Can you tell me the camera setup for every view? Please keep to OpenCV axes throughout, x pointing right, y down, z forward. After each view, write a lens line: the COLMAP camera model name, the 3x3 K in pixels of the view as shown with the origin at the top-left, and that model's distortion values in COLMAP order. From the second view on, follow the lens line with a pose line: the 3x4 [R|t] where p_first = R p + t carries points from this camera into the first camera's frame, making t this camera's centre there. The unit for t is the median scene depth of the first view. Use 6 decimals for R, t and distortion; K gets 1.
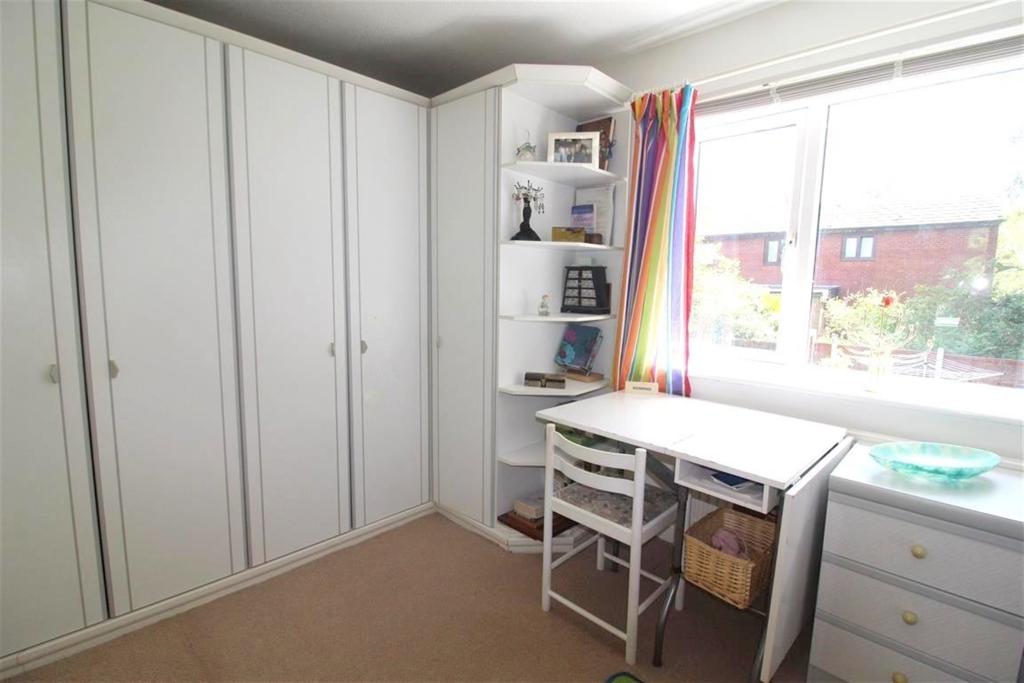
lens RADIAL K [[480.5, 0, 512.9], [0, 480.5, 335.4], [0, 0, 1]] dist [0.001861, -0.016316]
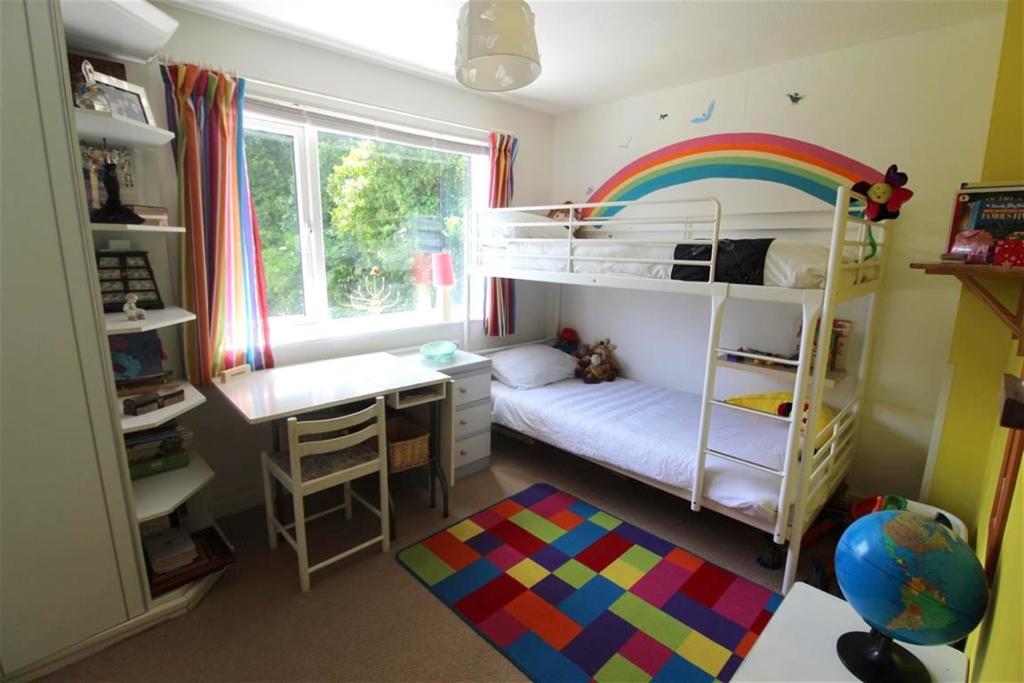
lens RADIAL K [[480.5, 0, 512.9], [0, 480.5, 335.4], [0, 0, 1]] dist [0.001861, -0.016316]
pose [[0.014949, -0.206516, 0.978329, -0.710124], [0.095250, 0.974283, 0.204206, -0.121486], [-0.995341, 0.090133, 0.034236, 0.392839]]
